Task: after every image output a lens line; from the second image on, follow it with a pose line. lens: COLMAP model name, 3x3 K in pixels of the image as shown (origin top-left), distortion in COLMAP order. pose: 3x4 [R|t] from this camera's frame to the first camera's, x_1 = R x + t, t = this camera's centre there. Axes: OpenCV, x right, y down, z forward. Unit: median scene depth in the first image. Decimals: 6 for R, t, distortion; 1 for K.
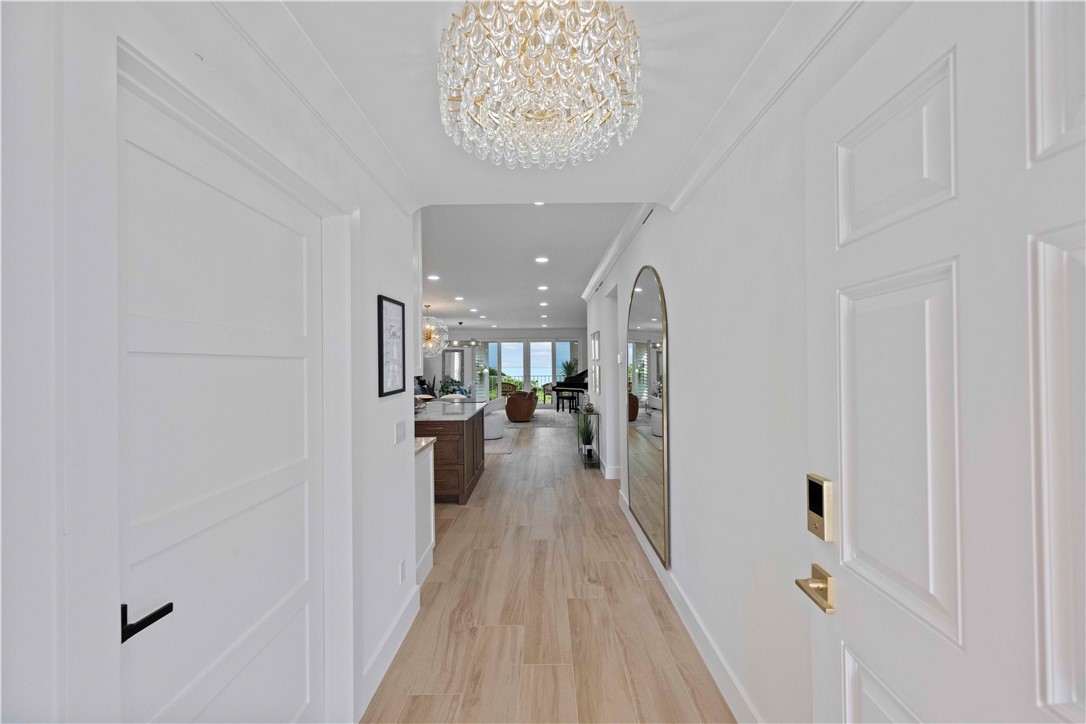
lens RADIAL K [[429.3, 0, 545.9], [0, 429.3, 365.7], [0, 0, 1]] dist [0.000123, 0.000140]
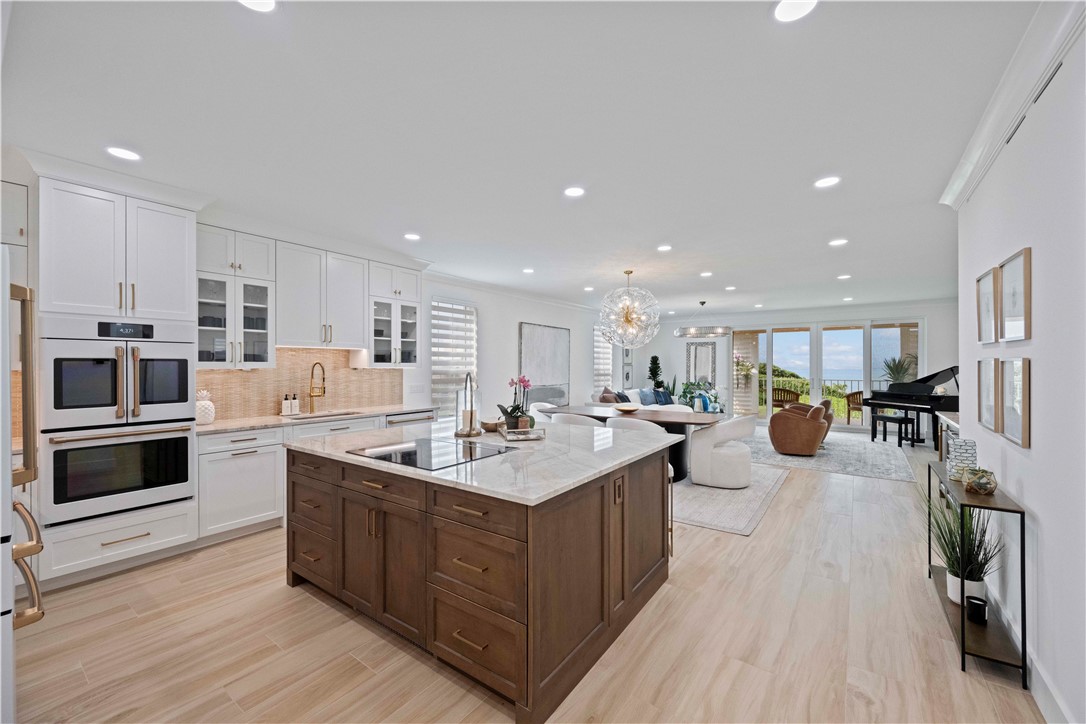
lens RADIAL K [[429.3, 0, 545.9], [0, 429.3, 365.7], [0, 0, 1]] dist [0.000123, 0.000140]
pose [[0.807243, 0.009643, -0.590141, 0.013543], [-0.008756, 0.999952, 0.004363, 0.004107], [0.590155, 0.001645, 0.807288, 0.294229]]
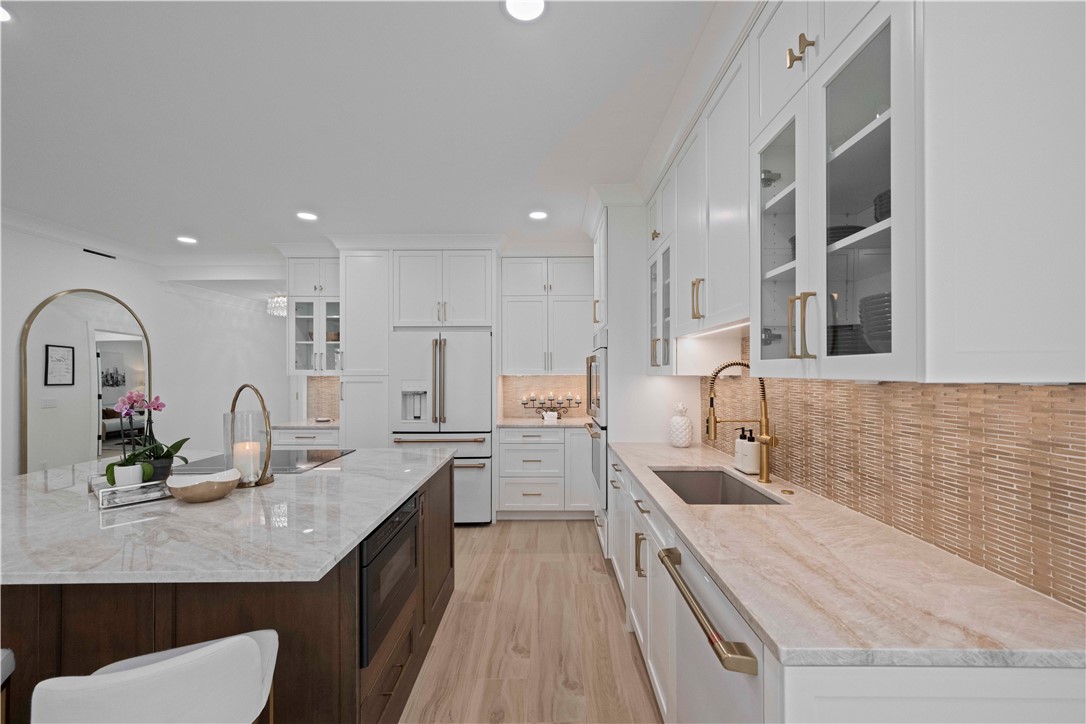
lens RADIAL K [[445.9, 0, 545.9], [0, 445.9, 370.9], [0, 0, 1]] dist [0.000666, 0.000041]
pose [[-0.999836, 0.016057, 0.008380, -0.312908], [0.016044, 0.999870, -0.001515, 0.007058], [-0.008403, -0.001380, -0.999964, 0.669036]]
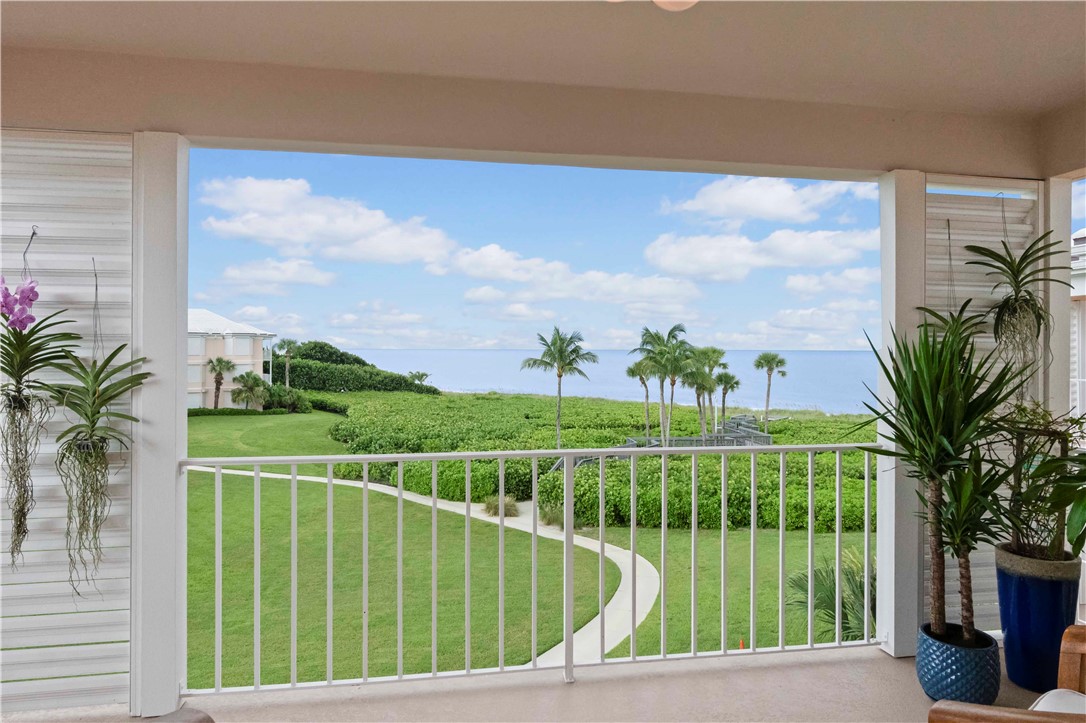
lens RADIAL K [[667.2, 0, 544.1], [0, 667.2, 342.7], [0, 0, 1]] dist [-0.002862, -0.000631]
pose [[0.986233, 0.016498, 0.164539, -0.115053], [-0.015211, 0.999843, -0.009077, -0.005157], [-0.164663, 0.006449, 0.986329, 1.317184]]
